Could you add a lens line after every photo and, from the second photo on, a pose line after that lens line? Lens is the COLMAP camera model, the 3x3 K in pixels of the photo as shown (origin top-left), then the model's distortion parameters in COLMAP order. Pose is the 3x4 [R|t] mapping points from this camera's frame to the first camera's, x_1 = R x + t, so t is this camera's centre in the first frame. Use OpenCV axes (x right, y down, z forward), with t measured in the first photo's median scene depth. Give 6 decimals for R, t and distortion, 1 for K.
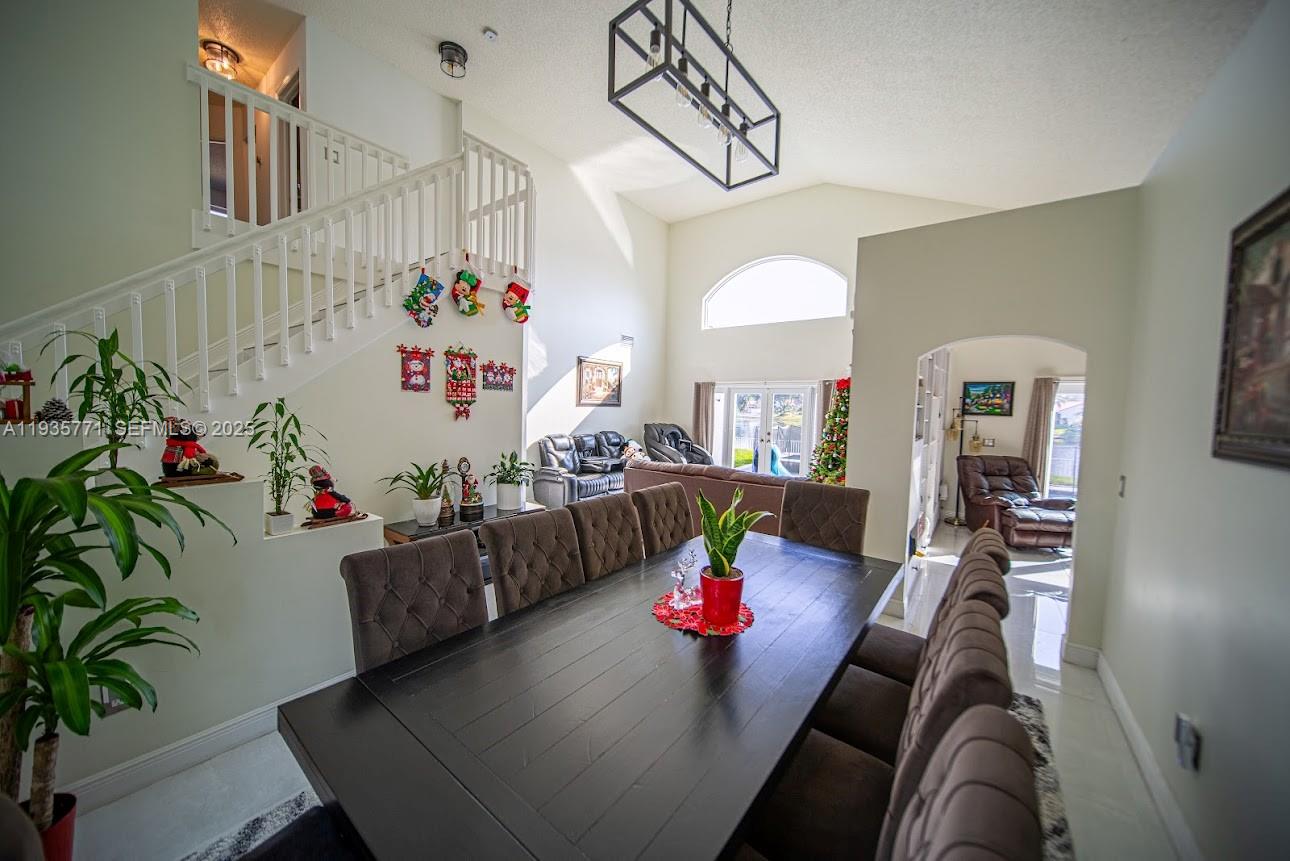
lens RADIAL K [[450.5, 0, 646.7], [0, 450.5, 430.4], [0, 0, 1]] dist [-0.001569, -0.000224]
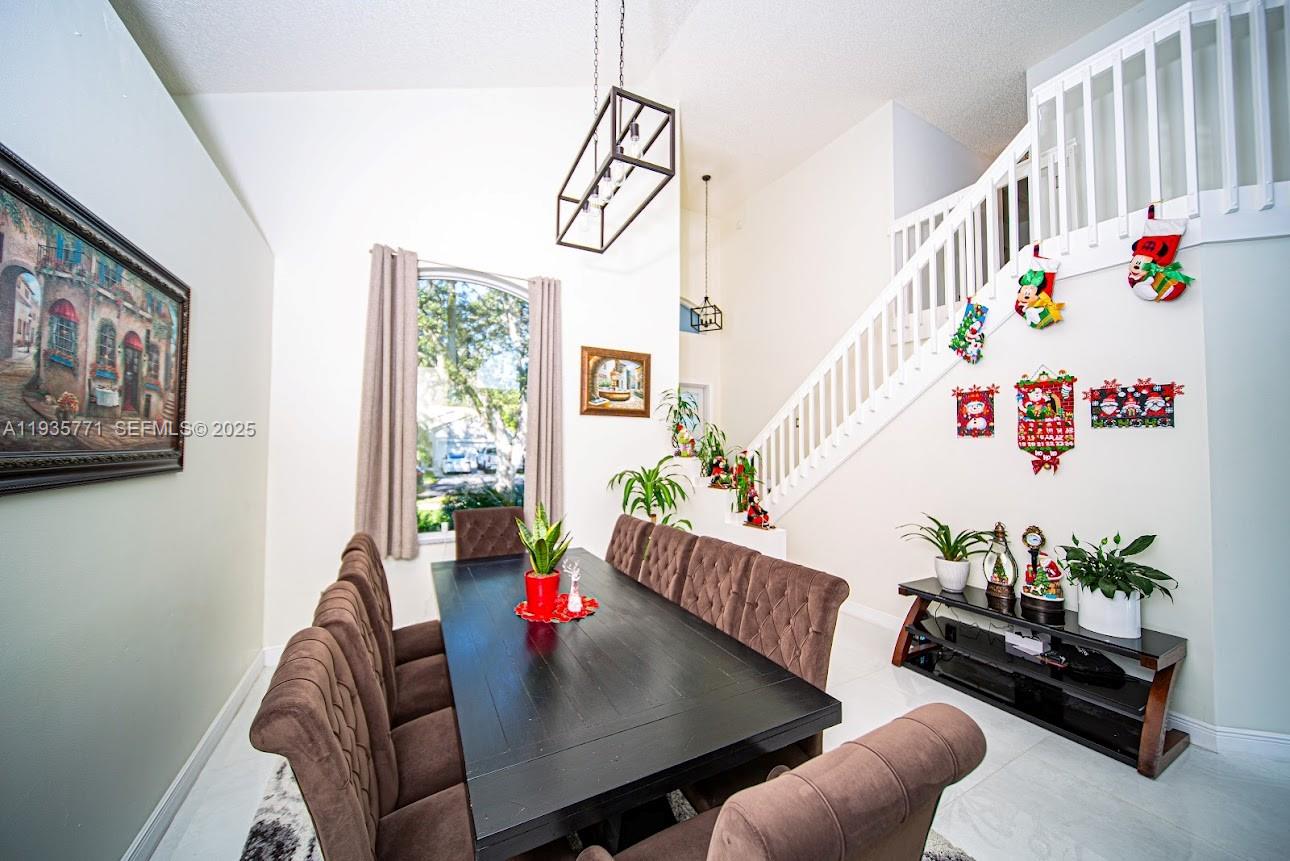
lens RADIAL K [[450.5, 0, 646.7], [0, 450.5, 430.4], [0, 0, 1]] dist [-0.001569, -0.000224]
pose [[-0.389307, -0.058397, -0.919255, 0.490177], [-0.061946, 0.997389, -0.037126, -0.026143], [0.919023, 0.042491, -0.391908, 0.700111]]
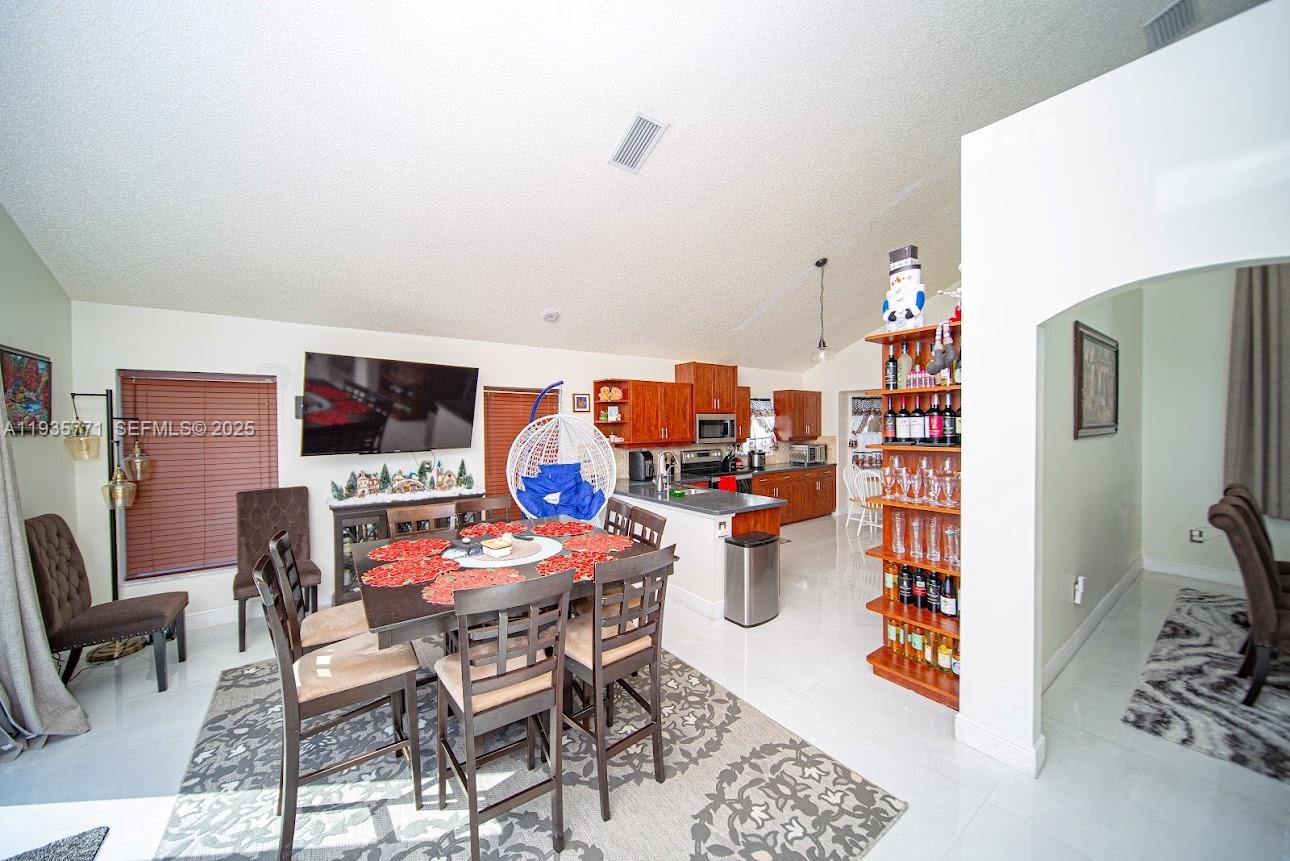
lens RADIAL K [[450.5, 0, 646.7], [0, 450.5, 430.4], [0, 0, 1]] dist [-0.001569, -0.000224]
pose [[-0.961212, -0.017548, 0.275250, 0.918003], [0.001214, 0.997695, 0.067845, -0.043800], [-0.275807, 0.065548, -0.958976, 1.232680]]
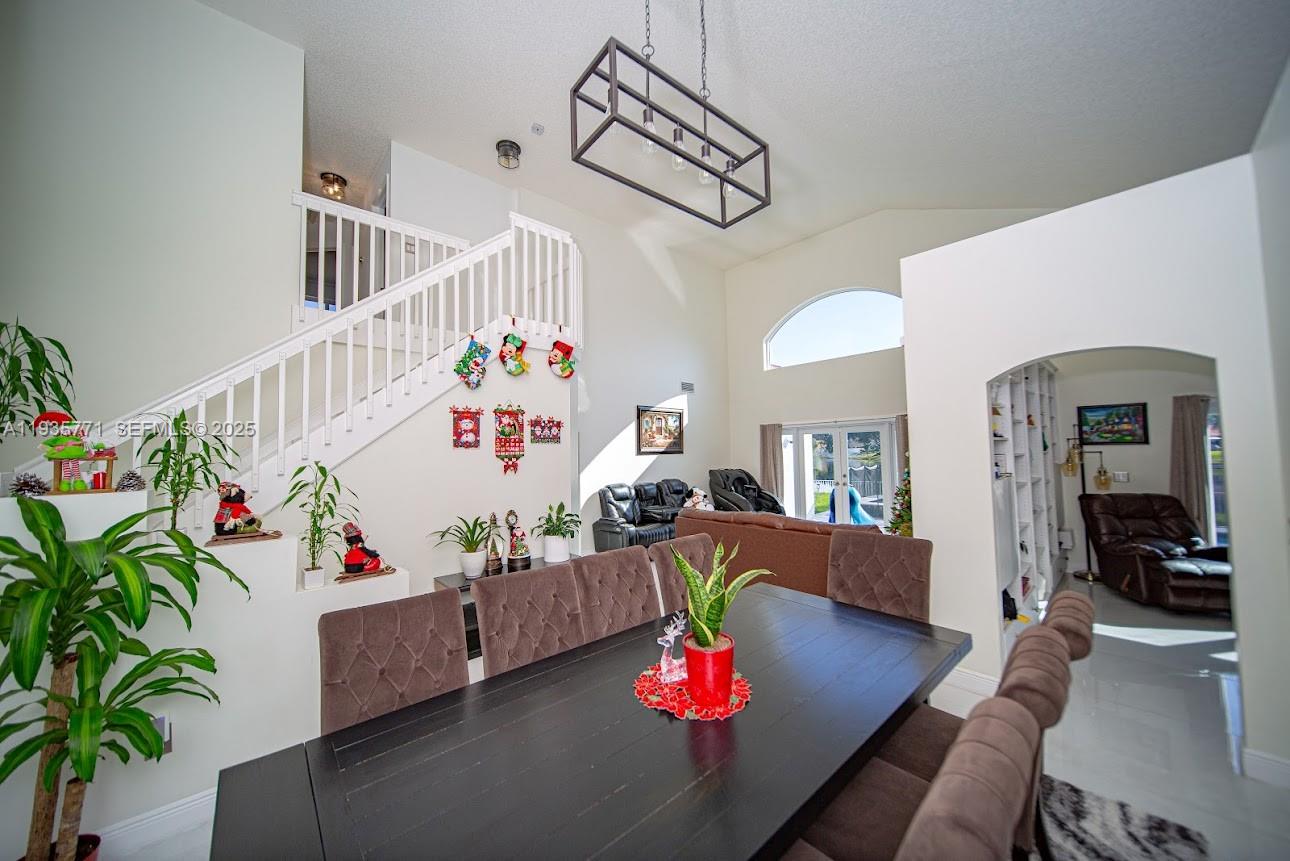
lens RADIAL K [[450.5, 0, 646.7], [0, 450.5, 430.4], [0, 0, 1]] dist [-0.001569, -0.000224]
pose [[0.981364, -0.053541, -0.184549, 0.095879], [0.034146, 0.993703, -0.106717, -0.000941], [0.189101, 0.098427, 0.977012, 0.033976]]
